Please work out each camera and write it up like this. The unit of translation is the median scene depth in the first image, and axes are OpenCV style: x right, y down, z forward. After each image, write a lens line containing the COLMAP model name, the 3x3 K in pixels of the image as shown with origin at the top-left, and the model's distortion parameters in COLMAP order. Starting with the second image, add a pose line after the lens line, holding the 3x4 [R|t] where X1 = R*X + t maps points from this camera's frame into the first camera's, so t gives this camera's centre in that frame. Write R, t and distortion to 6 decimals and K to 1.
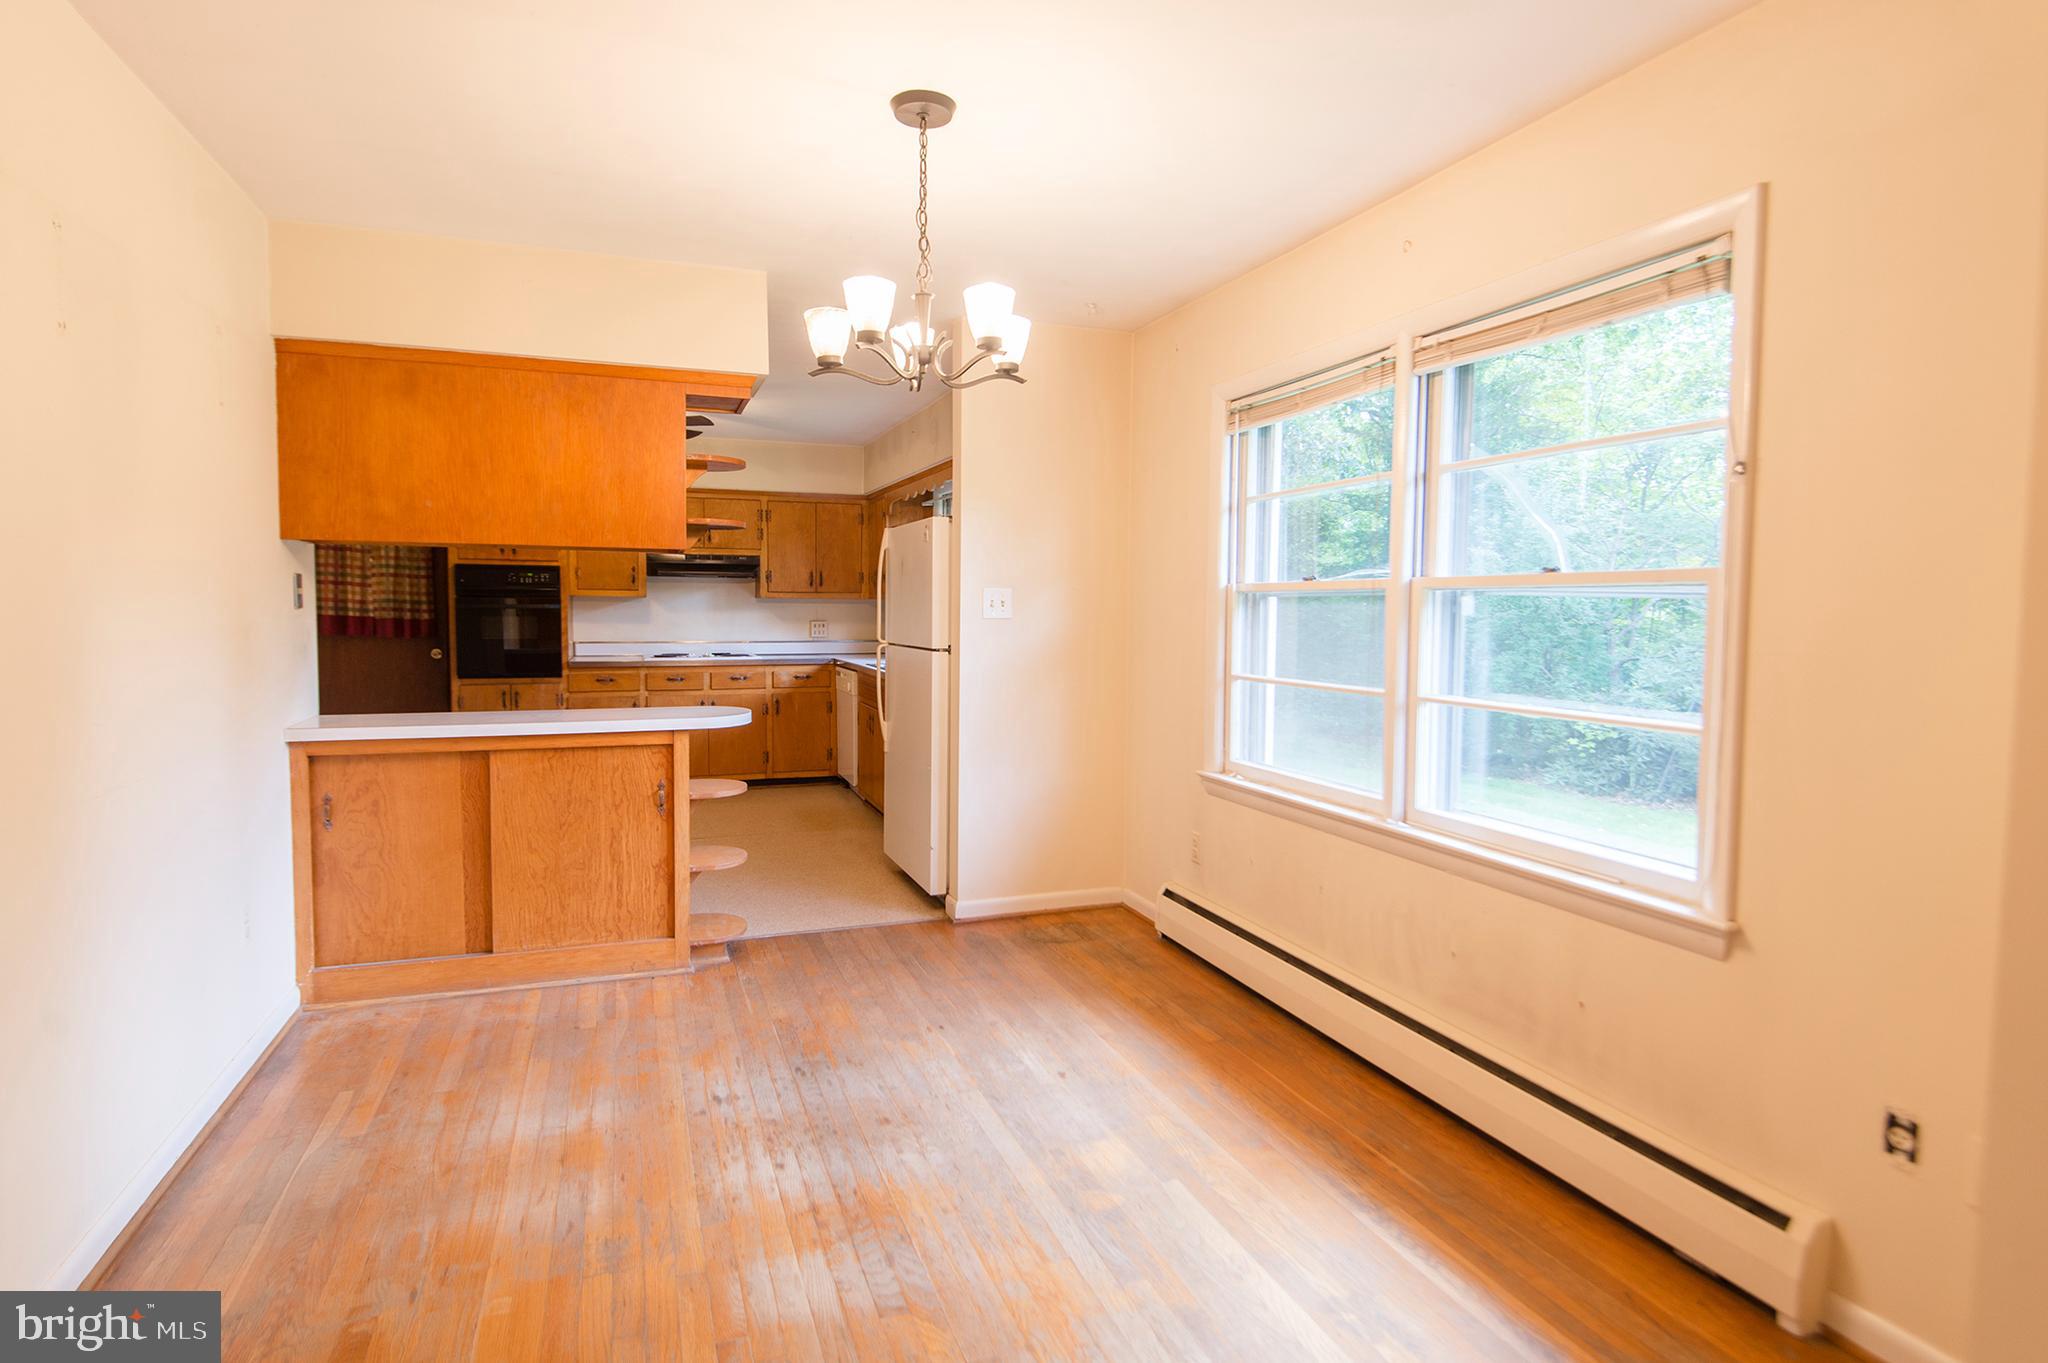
lens RADIAL K [[1082.0, 0, 1009.7], [0, 1082.0, 674.4], [0, 0, 1]] dist [0.012198, 0.000477]
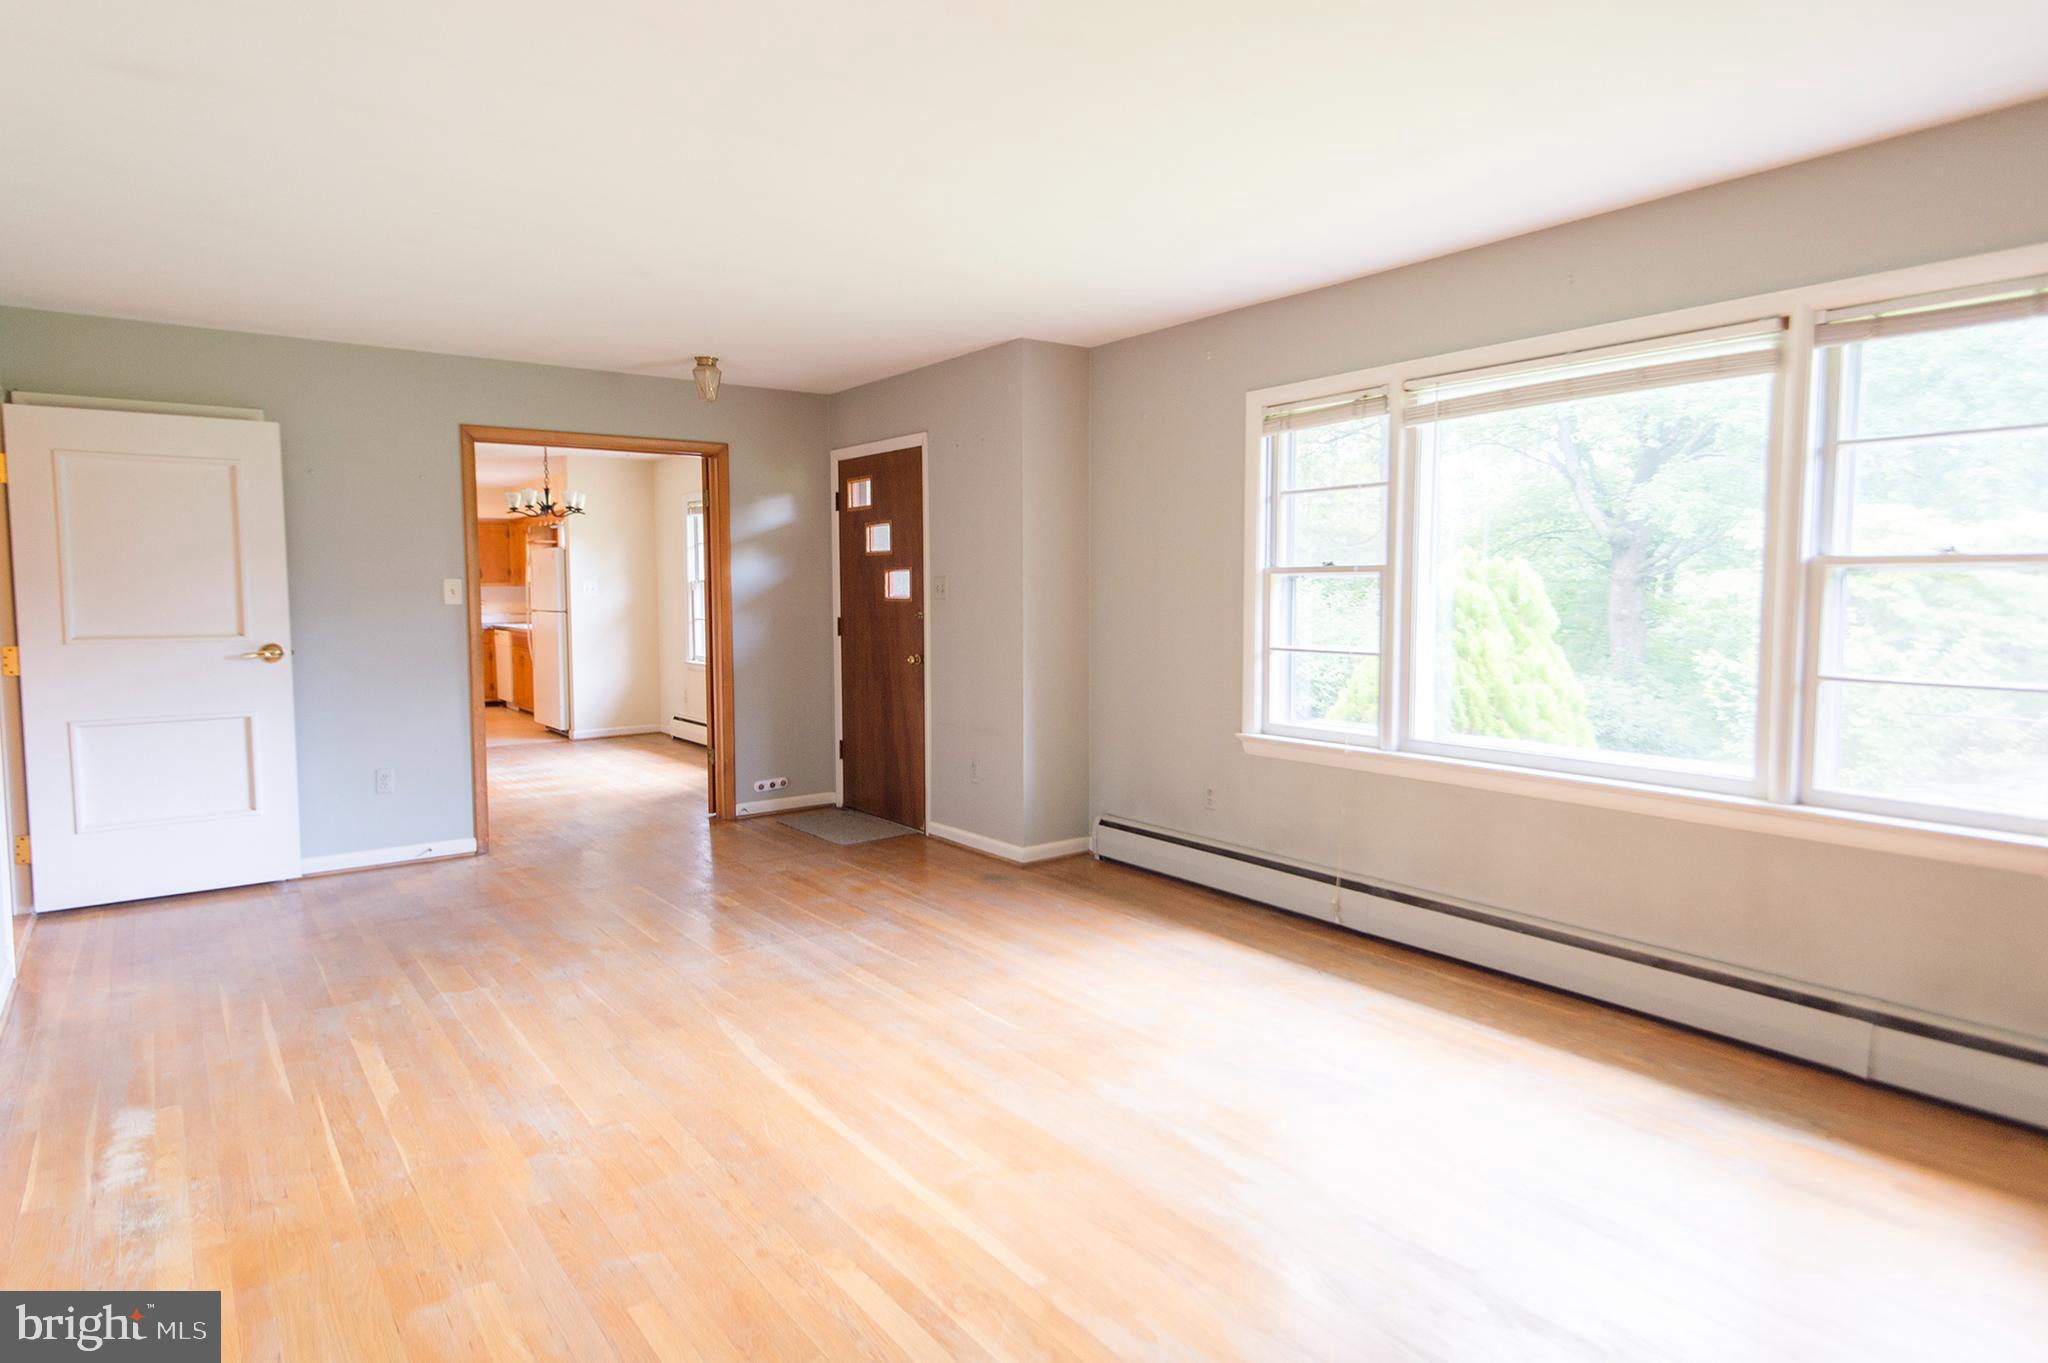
lens RADIAL K [[1163.8, 0, 1011.0], [0, 1163.8, 664.1], [0, 0, 1]] dist [0.048134, -0.005883]
pose [[0.958496, -0.030853, 0.283431, 0.137694], [0.030209, 0.999522, 0.006645, 0.100903], [-0.283500, 0.002193, 0.958970, -1.593784]]
